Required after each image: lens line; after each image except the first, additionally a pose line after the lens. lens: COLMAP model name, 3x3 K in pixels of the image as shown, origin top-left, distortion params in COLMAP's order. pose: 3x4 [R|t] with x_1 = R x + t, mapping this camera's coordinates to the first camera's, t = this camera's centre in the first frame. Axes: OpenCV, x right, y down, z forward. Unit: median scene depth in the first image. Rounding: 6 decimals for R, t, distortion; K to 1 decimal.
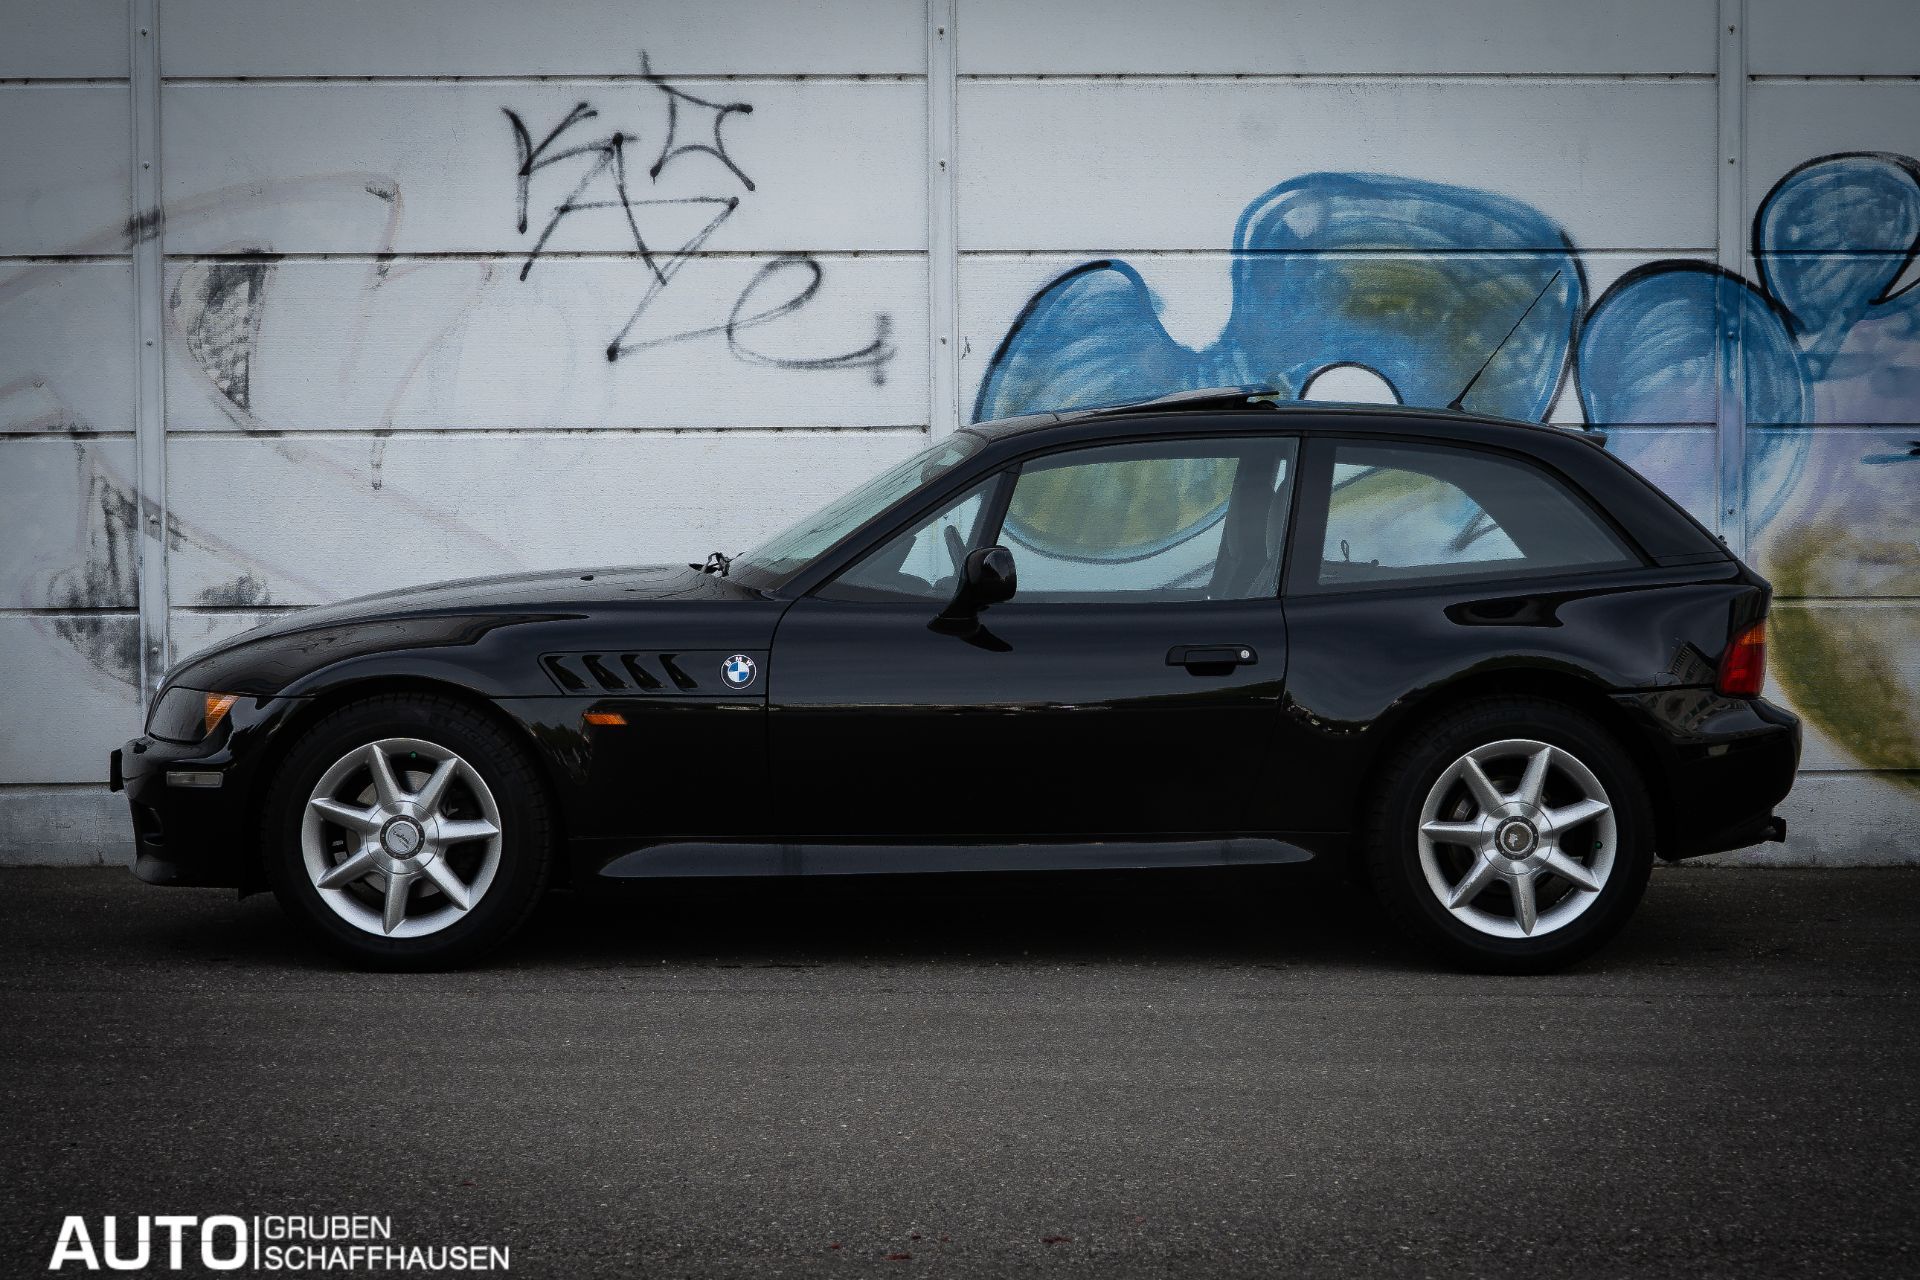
lens RADIAL K [[3148.0, 0, 960.0], [0, 3148.0, 640.0], [0, 0, 1]] dist [-0.047799, 0.144284]
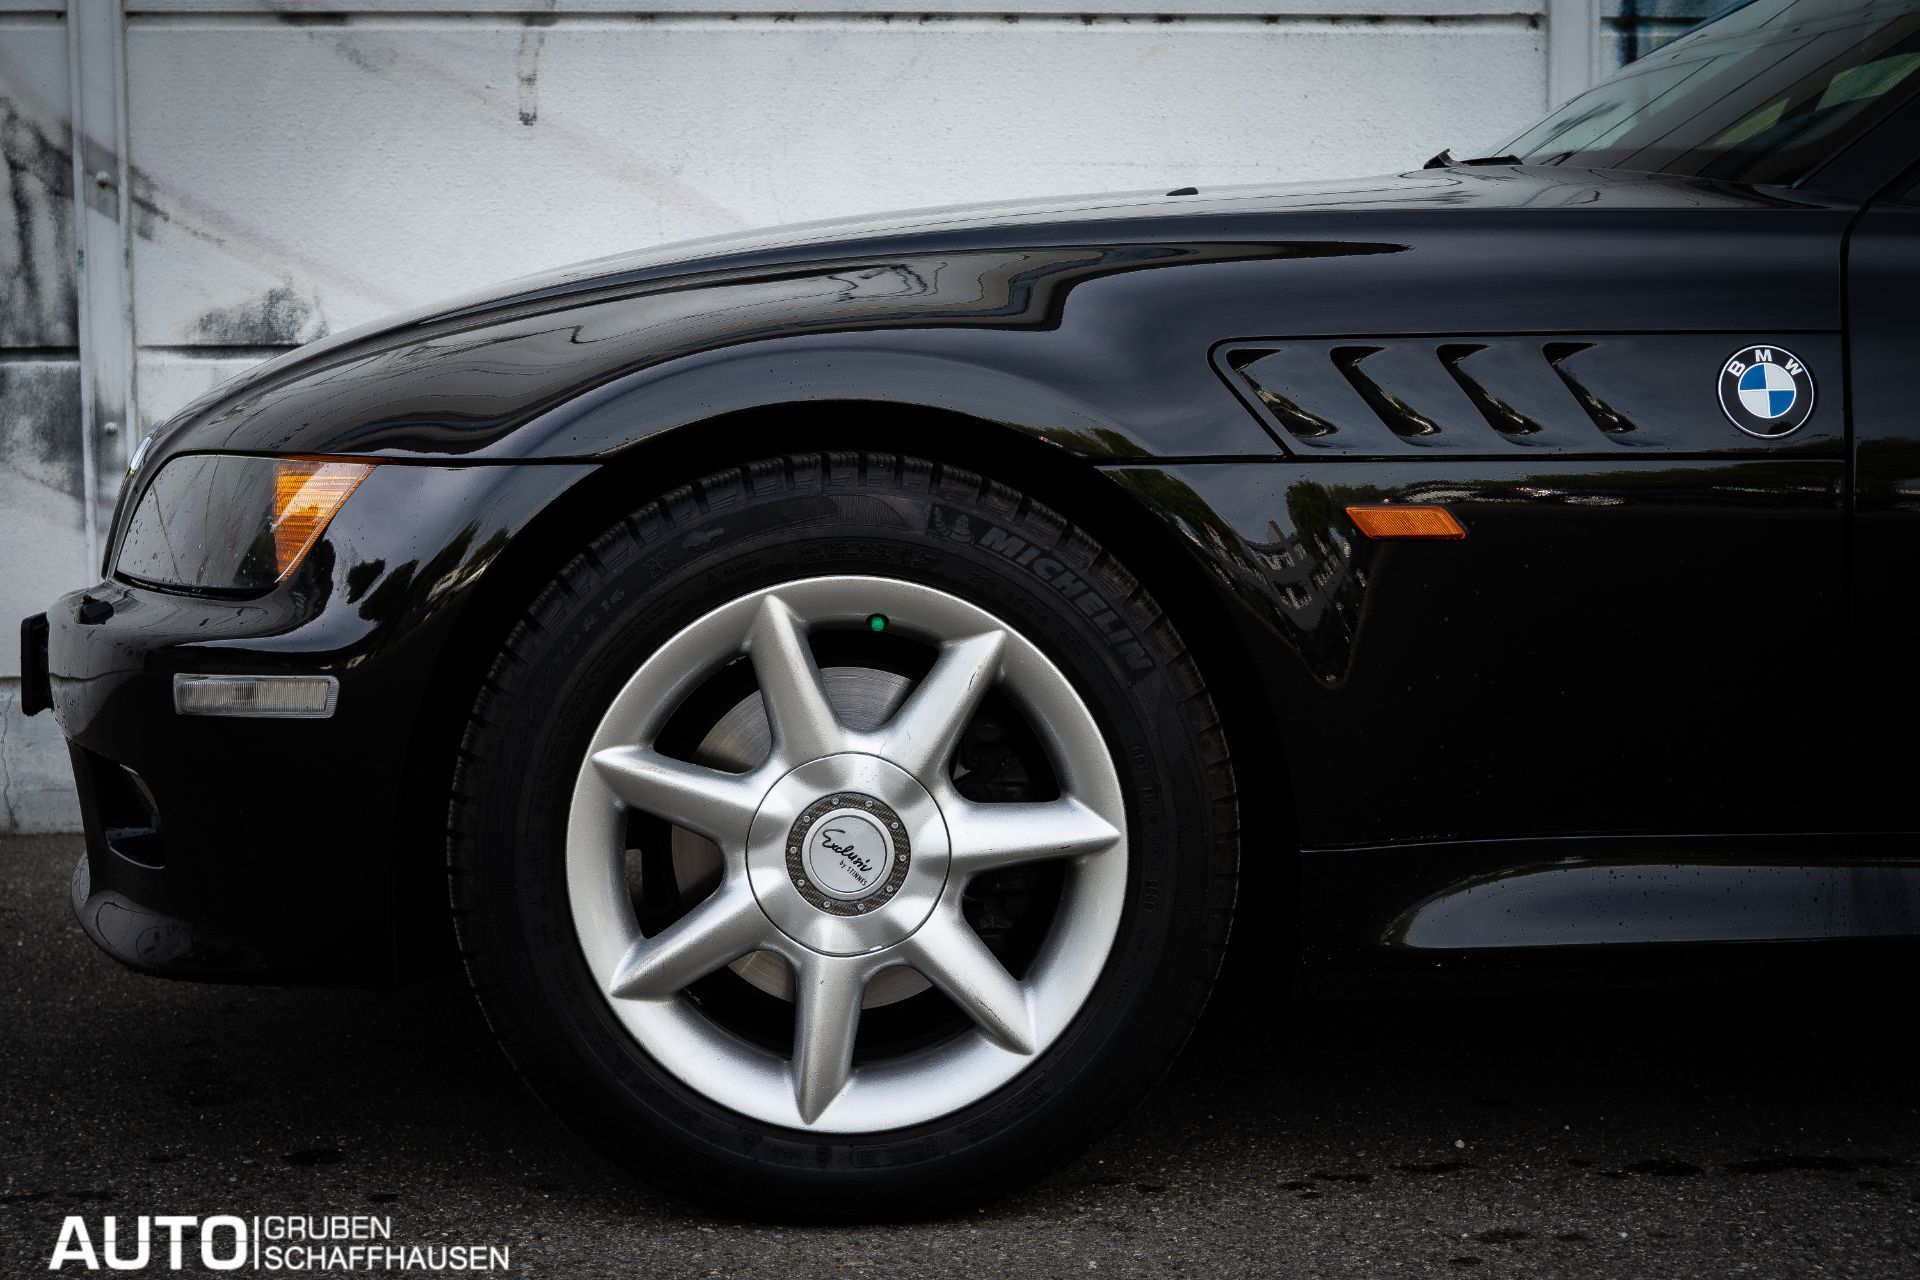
lens RADIAL K [[2728.2, 0, 960.0], [0, 2728.2, 640.0], [0, 0, 1]] dist [-0.029635, 0.052197]
pose [[0.998158, -0.006796, 0.060286, -0.178949], [0.004039, 0.998945, 0.045735, 0.023655], [-0.060533, -0.045408, 0.997133, 0.673892]]
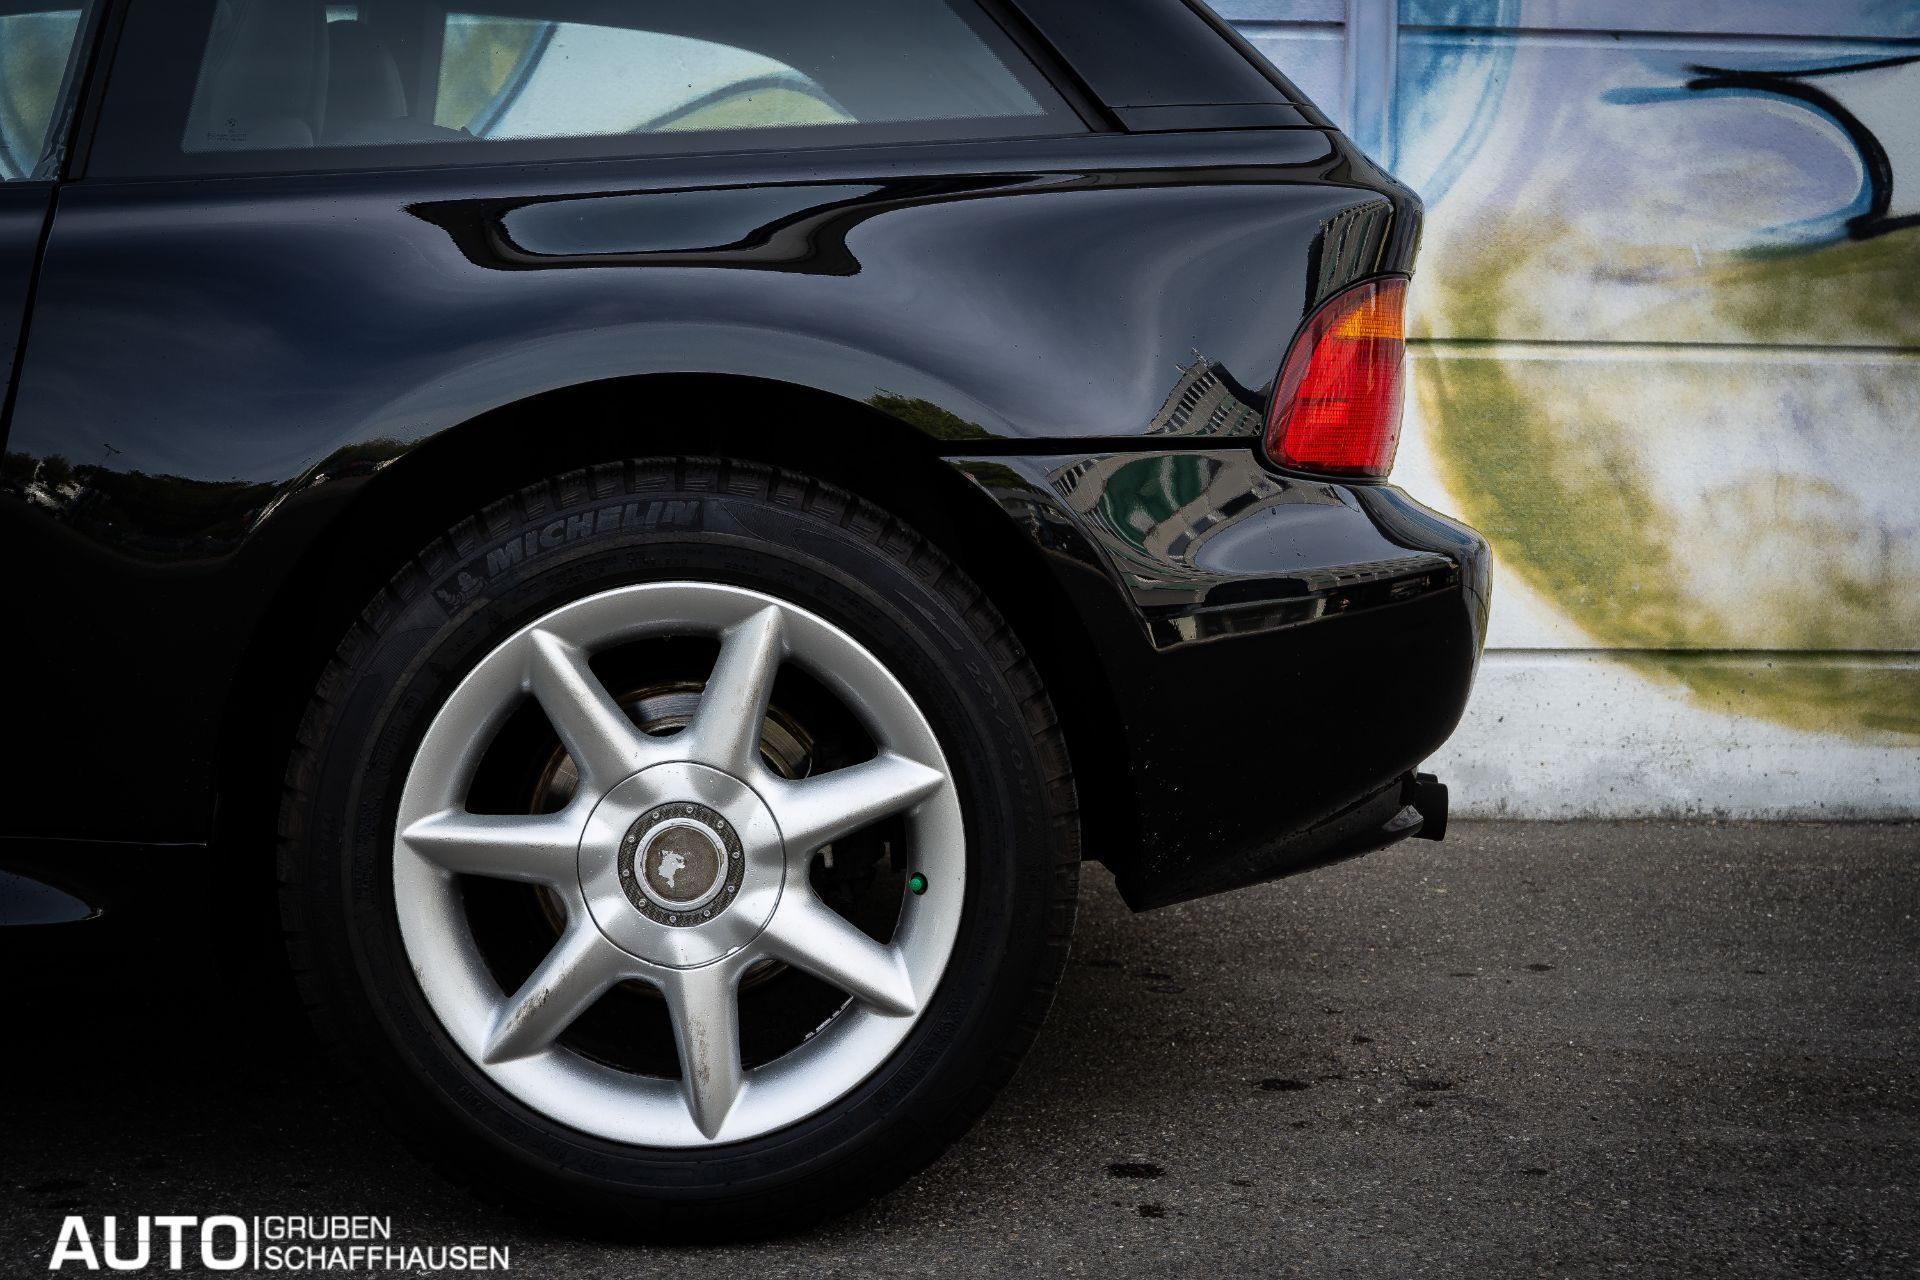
lens RADIAL K [[2728.2, 0, 960.0], [0, 2728.2, 640.0], [0, 0, 1]] dist [-0.029635, 0.052197]
pose [[0.997414, 0.007047, 0.071528, 0.178038], [-0.010499, 0.998792, 0.048002, 0.022131], [-0.071103, -0.048629, 0.996283, 0.665186]]
